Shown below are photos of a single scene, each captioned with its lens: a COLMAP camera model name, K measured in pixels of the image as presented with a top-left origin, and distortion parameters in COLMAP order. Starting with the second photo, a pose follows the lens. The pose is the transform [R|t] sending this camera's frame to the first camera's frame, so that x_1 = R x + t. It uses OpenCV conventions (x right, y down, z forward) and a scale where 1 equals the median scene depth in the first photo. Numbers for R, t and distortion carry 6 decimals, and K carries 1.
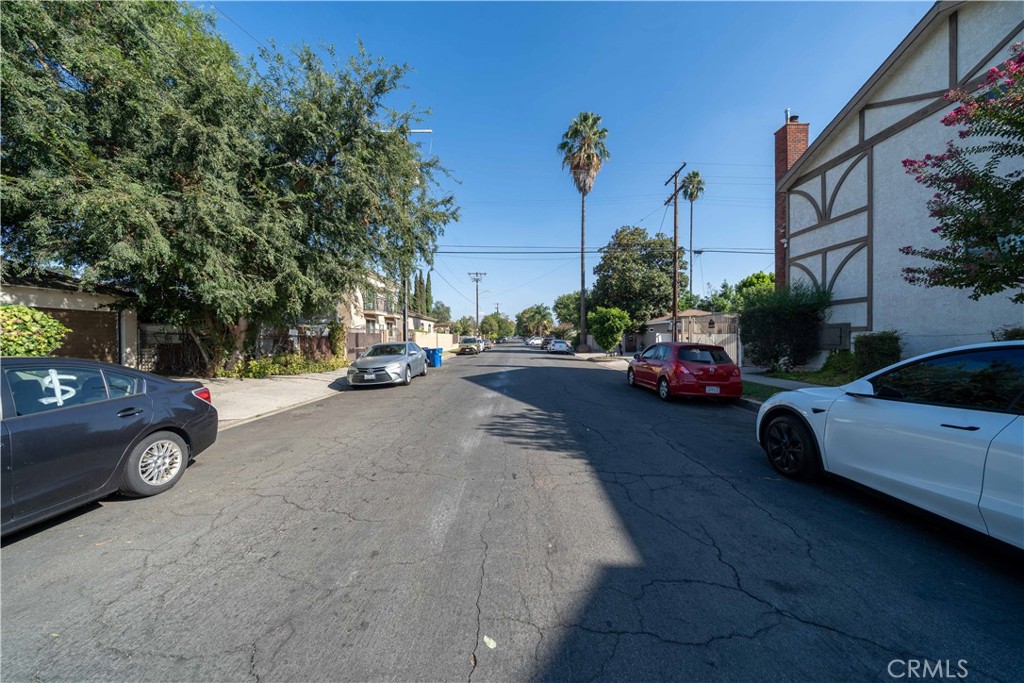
lens RADIAL K [[354.7, 0, 512.8], [0, 354.7, 338.1], [0, 0, 1]] dist [0.002022, -0.000082]
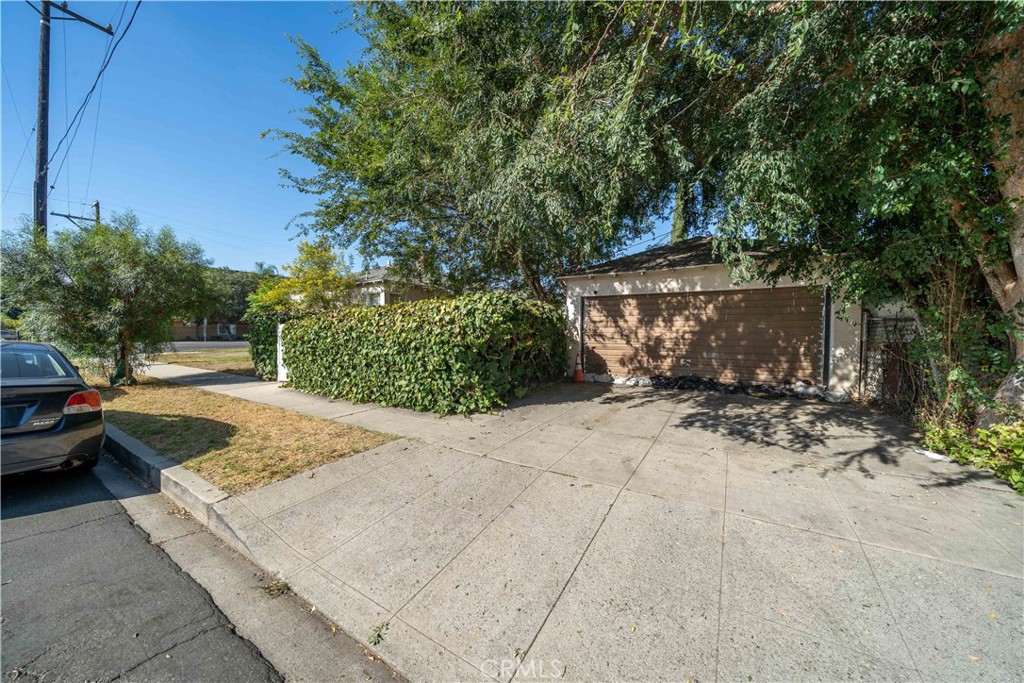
lens RADIAL K [[354.7, 0, 512.8], [0, 354.7, 340.3], [0, 0, 1]] dist [0.002022, -0.000082]
pose [[-0.525223, 0.009775, -0.850909, -0.380267], [-0.004347, 0.999890, 0.014170, 0.010890], [0.850954, 0.011141, -0.525123, 0.904426]]
